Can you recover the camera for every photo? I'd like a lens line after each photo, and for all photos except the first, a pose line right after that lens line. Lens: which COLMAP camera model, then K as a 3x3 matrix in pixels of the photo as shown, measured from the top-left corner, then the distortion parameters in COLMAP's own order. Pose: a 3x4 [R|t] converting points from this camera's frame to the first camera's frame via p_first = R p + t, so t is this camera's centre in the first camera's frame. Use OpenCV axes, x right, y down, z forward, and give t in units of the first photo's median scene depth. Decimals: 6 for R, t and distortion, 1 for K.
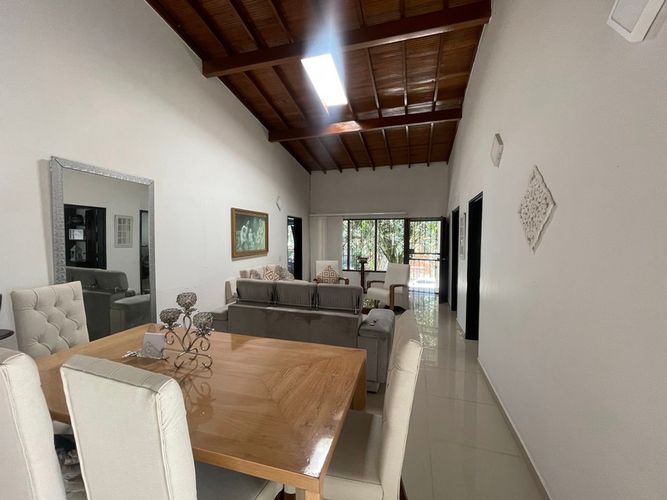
lens RADIAL K [[268.2, 0, 333.9], [0, 268.2, 248.9], [0, 0, 1]] dist [0.004635, 0.000464]
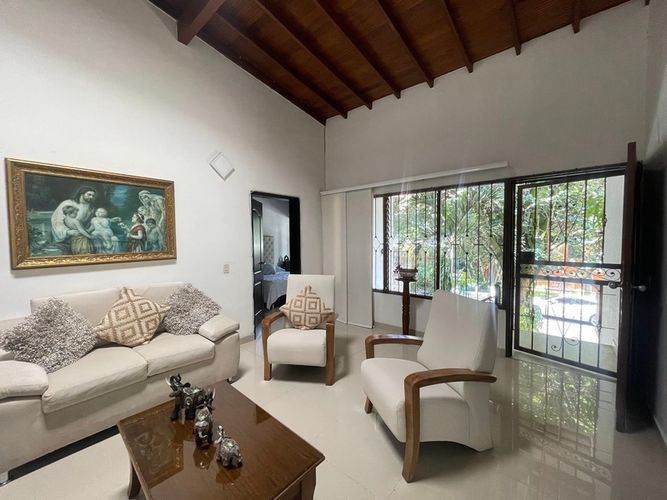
lens RADIAL K [[268.2, 0, 331.2], [0, 268.2, 240.8], [0, 0, 1]] dist [0.004635, 0.000464]
pose [[0.913677, -0.003972, -0.406421, 0.191667], [-0.006098, 0.999706, -0.023480, -0.006032], [0.406395, 0.023932, 0.913384, 0.525204]]
